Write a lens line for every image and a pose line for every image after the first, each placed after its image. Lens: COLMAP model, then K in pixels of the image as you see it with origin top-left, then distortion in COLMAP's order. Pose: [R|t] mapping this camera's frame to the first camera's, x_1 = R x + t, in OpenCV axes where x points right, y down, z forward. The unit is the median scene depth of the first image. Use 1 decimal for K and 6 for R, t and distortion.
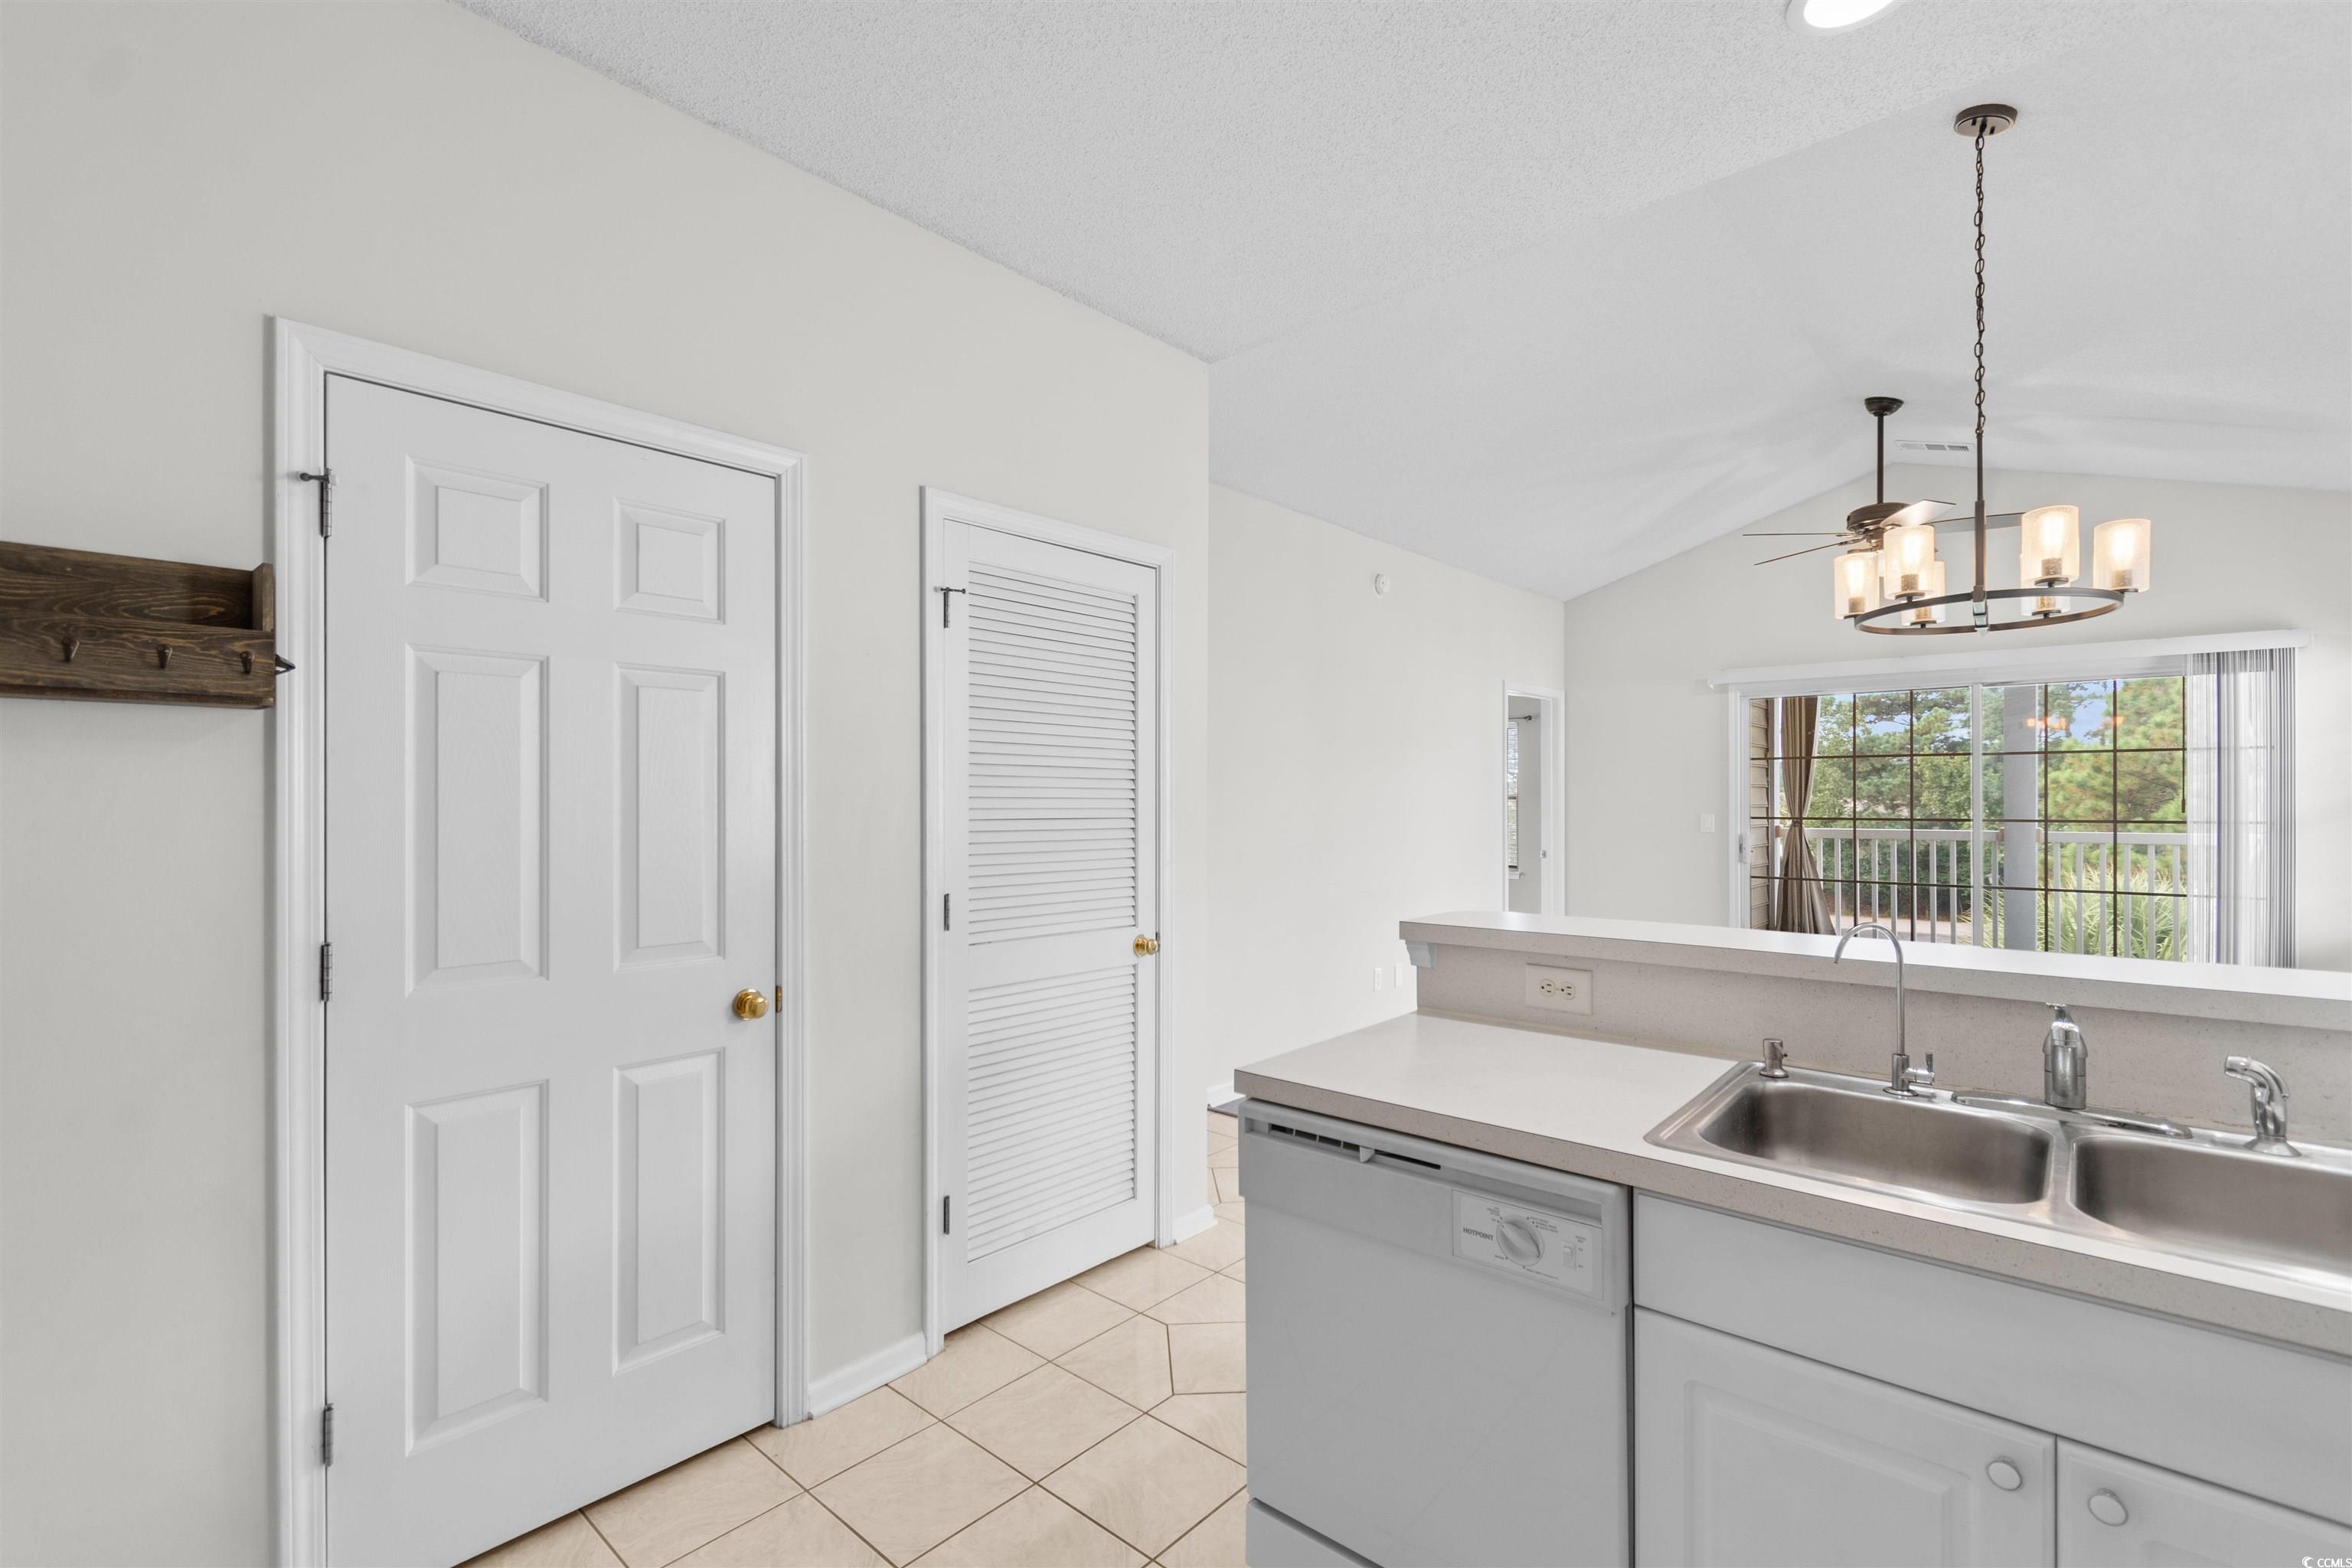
lens RADIAL K [[1047.4, 0, 1179.5], [0, 1047.4, 793.7], [0, 0, 1]] dist [0.007344, -0.002108]
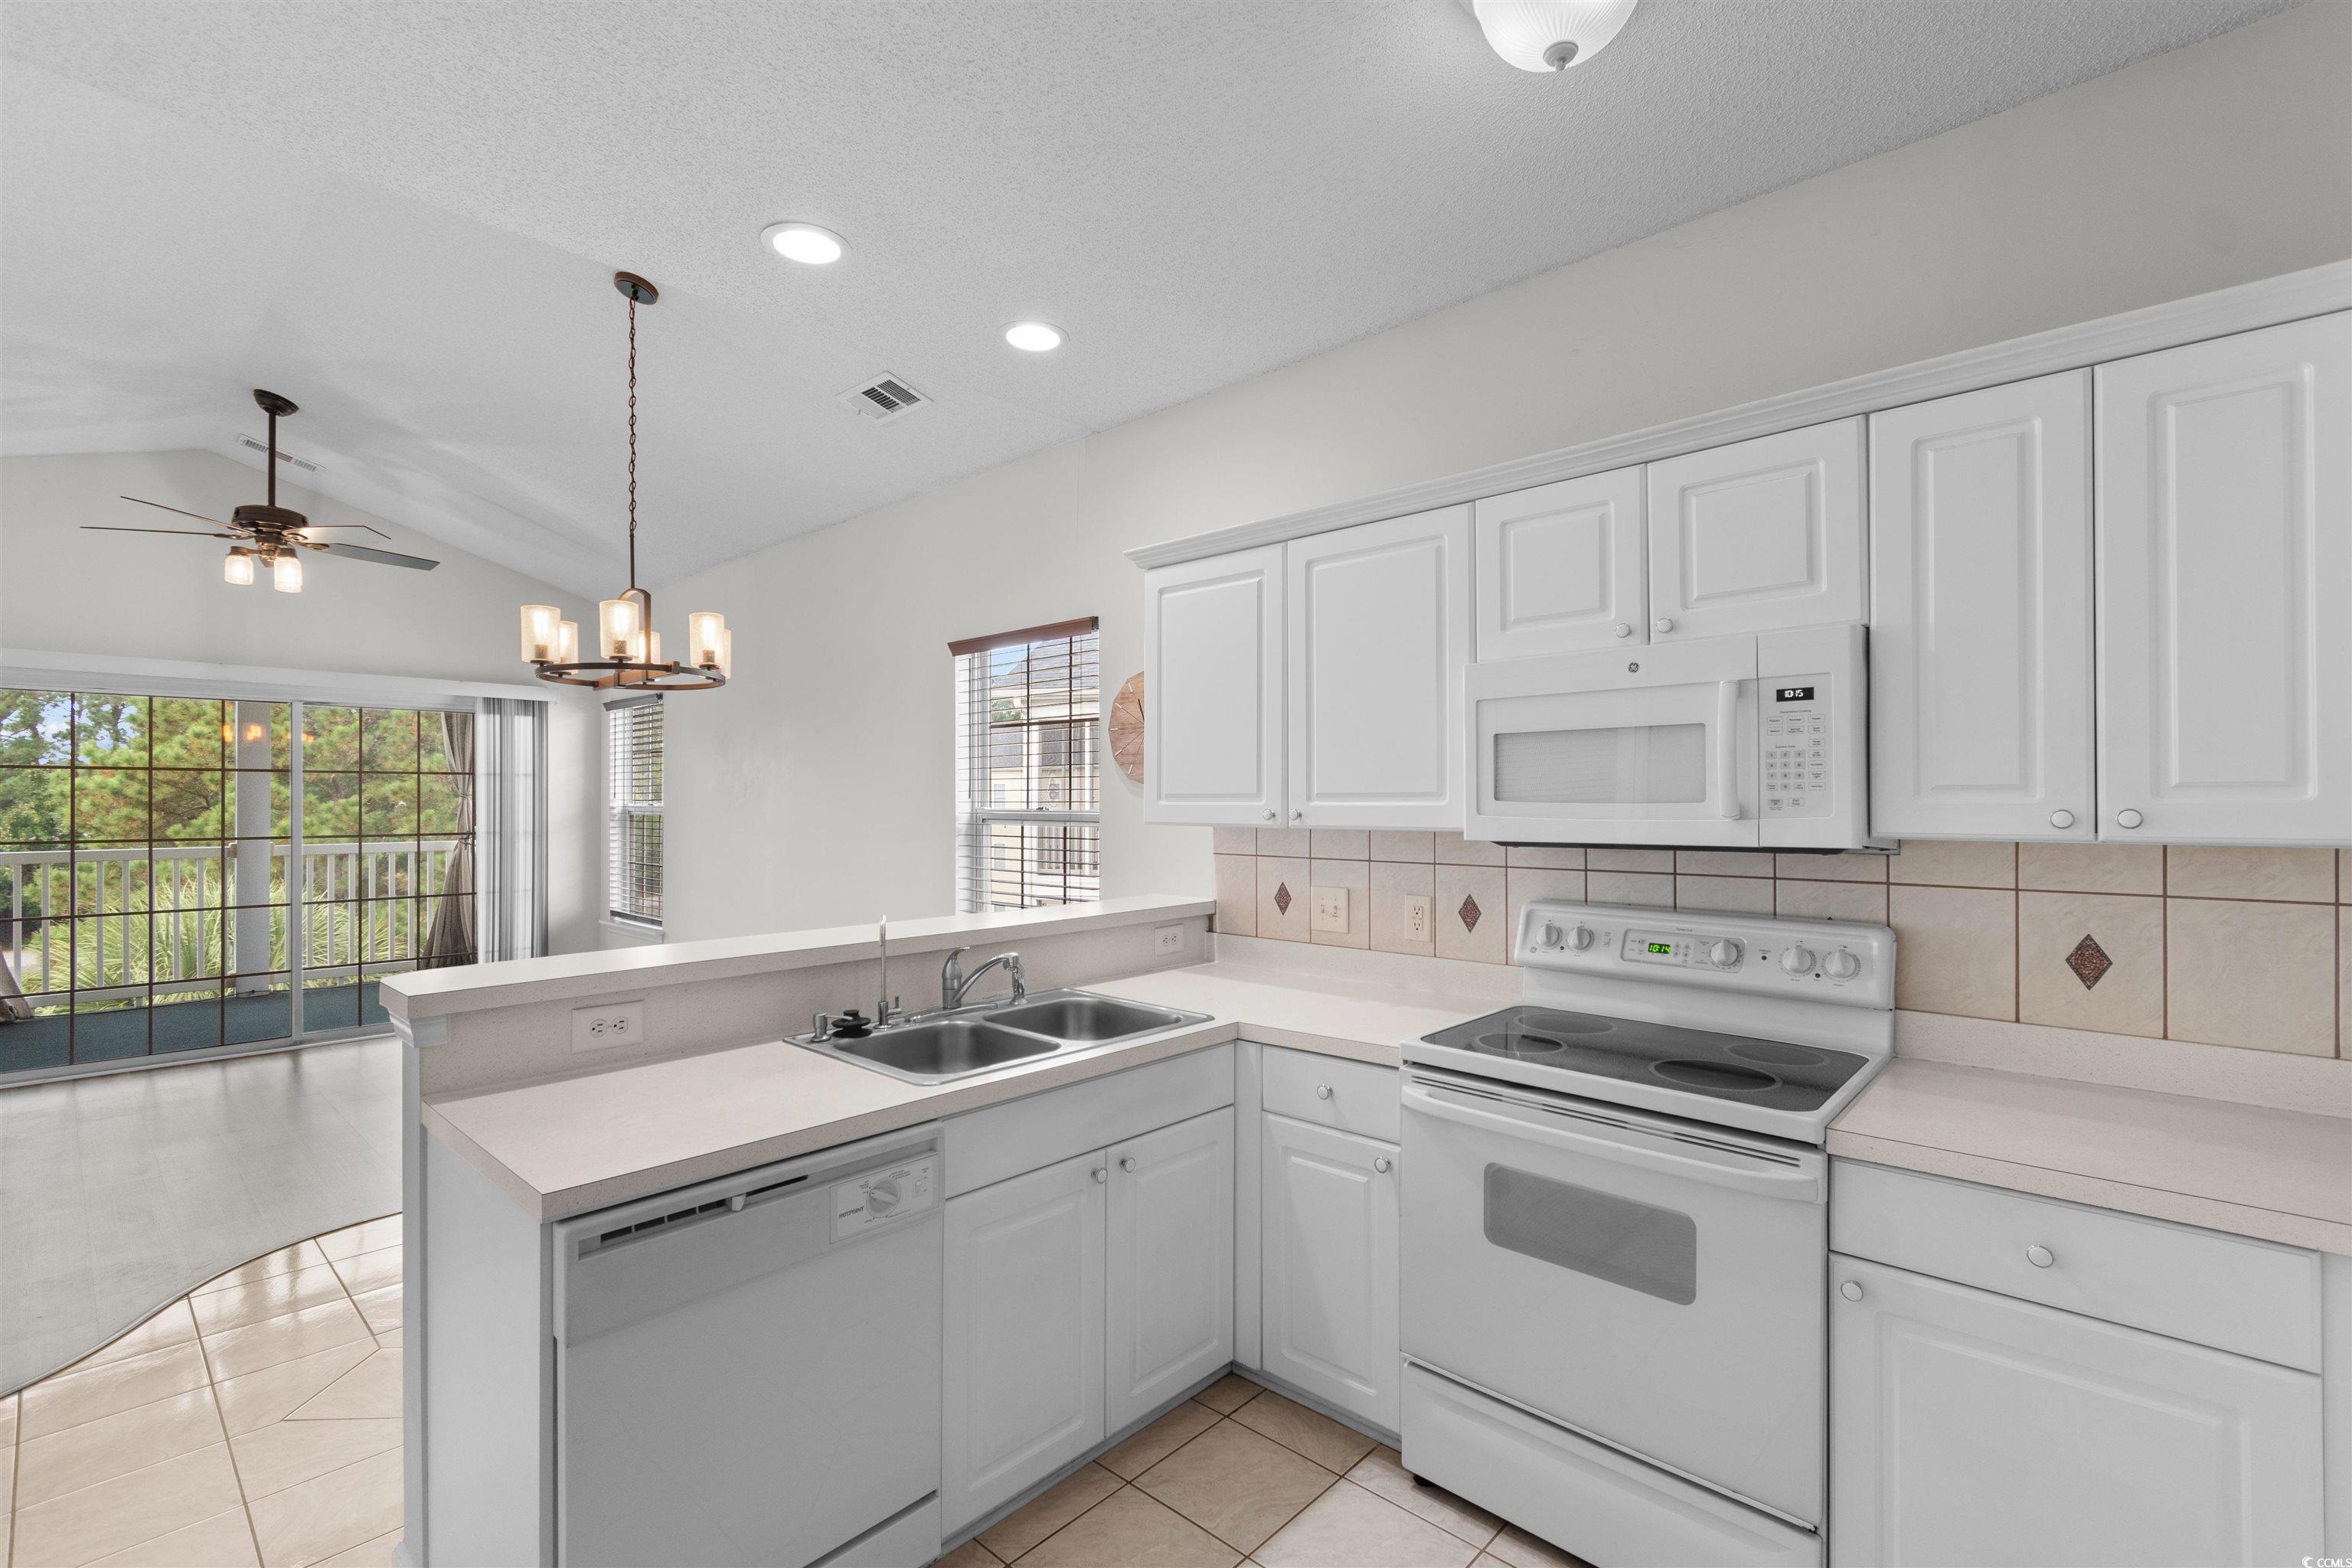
lens RADIAL K [[1047.4, 0, 1151.4], [0, 1047.4, 796.1], [0, 0, 1]] dist [0.007344, -0.002108]
pose [[0.032886, 0.004868, 0.999447, -0.096173], [-0.001933, 0.999987, -0.004807, -0.004777], [-0.999457, -0.001774, 0.032895, 0.067776]]
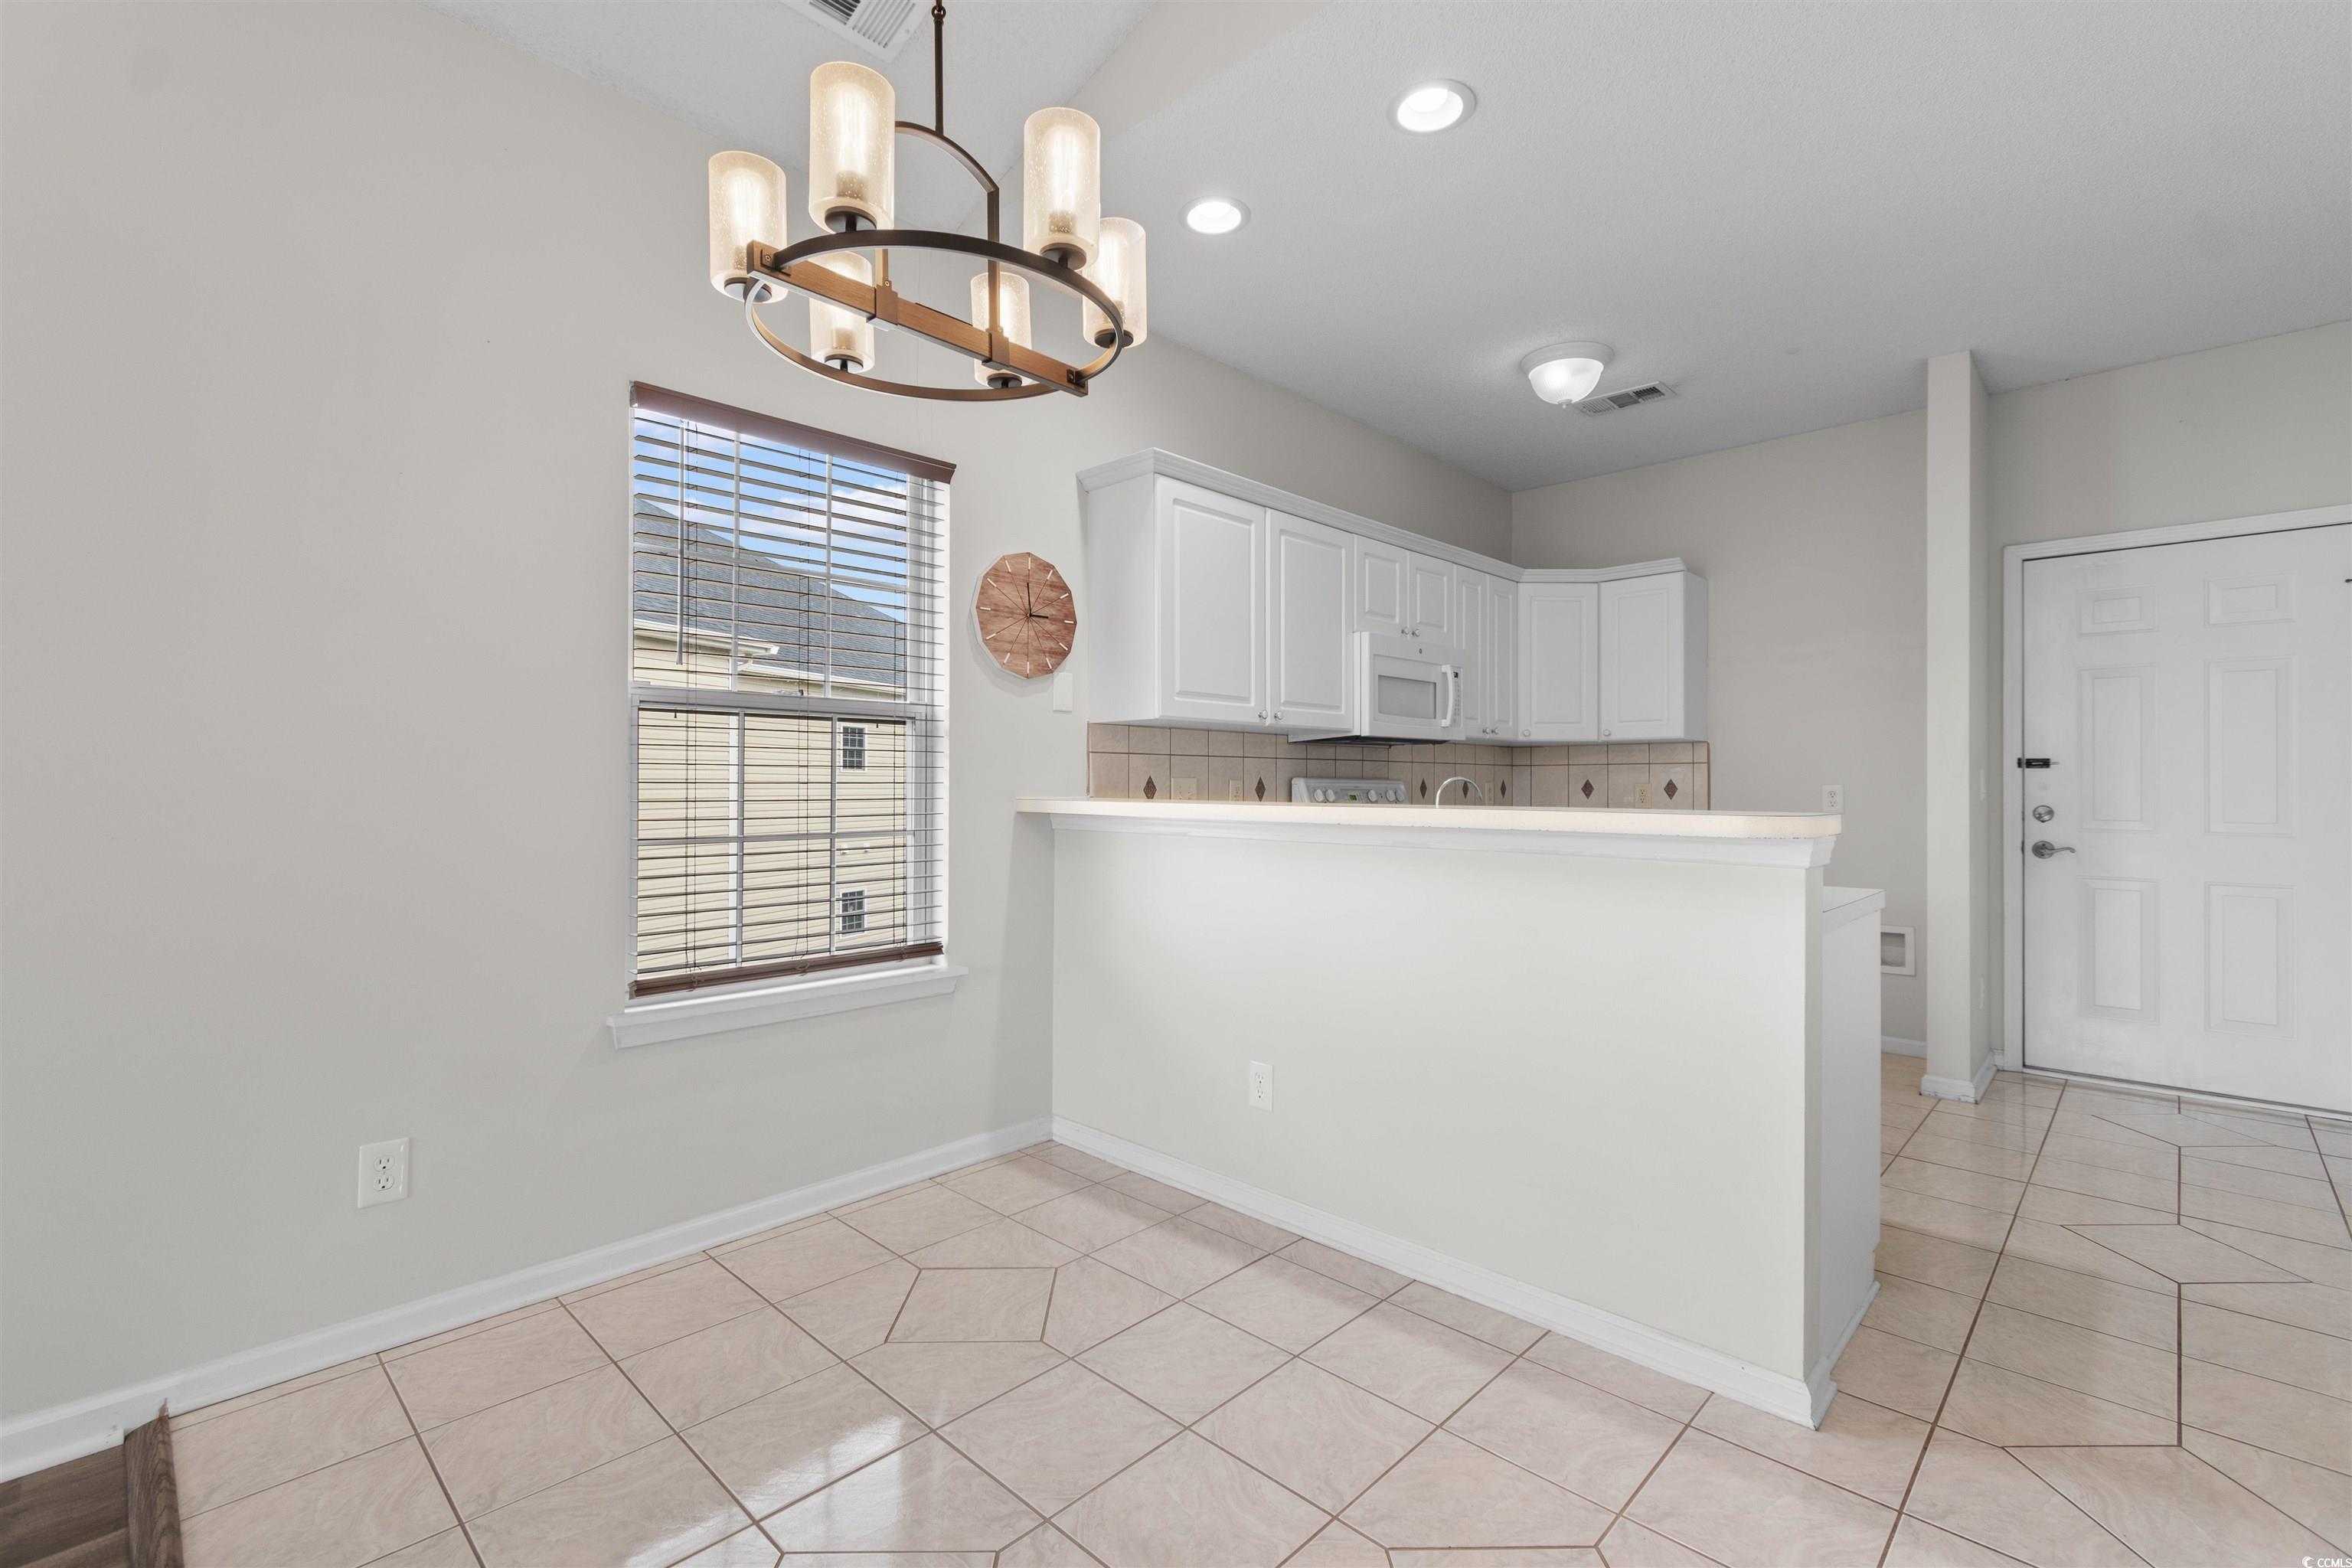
lens RADIAL K [[1047.4, 0, 1175.3], [0, 1047.4, 779.0], [0, 0, 1]] dist [0.007344, -0.002108]
pose [[-0.999681, -0.000831, 0.025228, 0.126517], [-0.001034, 0.999967, -0.008011, 0.016325], [-0.025220, -0.008034, -0.999650, 0.317924]]
